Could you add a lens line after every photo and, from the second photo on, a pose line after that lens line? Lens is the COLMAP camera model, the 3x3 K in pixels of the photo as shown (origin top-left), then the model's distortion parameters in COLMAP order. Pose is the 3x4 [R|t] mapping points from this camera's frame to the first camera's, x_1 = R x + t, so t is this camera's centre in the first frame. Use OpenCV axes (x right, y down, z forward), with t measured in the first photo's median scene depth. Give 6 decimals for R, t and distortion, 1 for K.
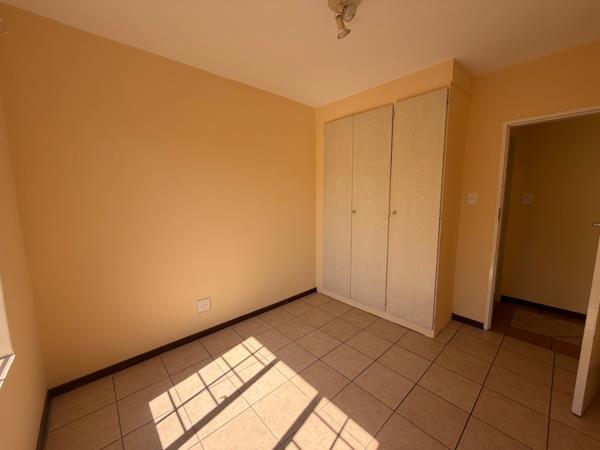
lens RADIAL K [[238.3, 0, 299.3], [0, 238.3, 224.4], [0, 0, 1]] dist [-0.001106, -0.000104]
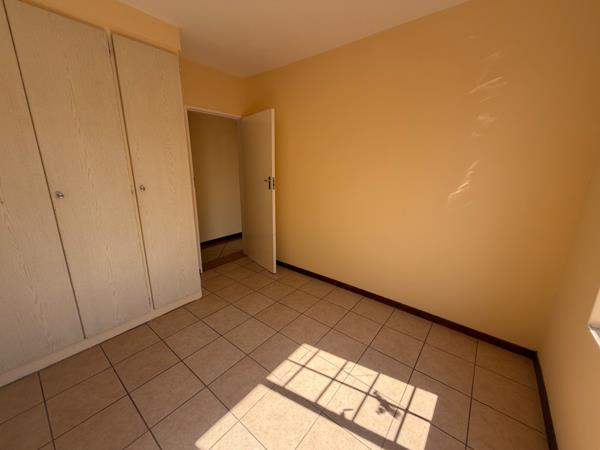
lens RADIAL K [[238.3, 0, 299.3], [0, 238.3, 224.4], [0, 0, 1]] dist [-0.001106, -0.000104]
pose [[-0.160533, -0.230924, 0.959637, -0.528321], [0.120266, 0.960426, 0.251232, -0.077573], [-0.979676, 0.155742, -0.126408, 0.672796]]
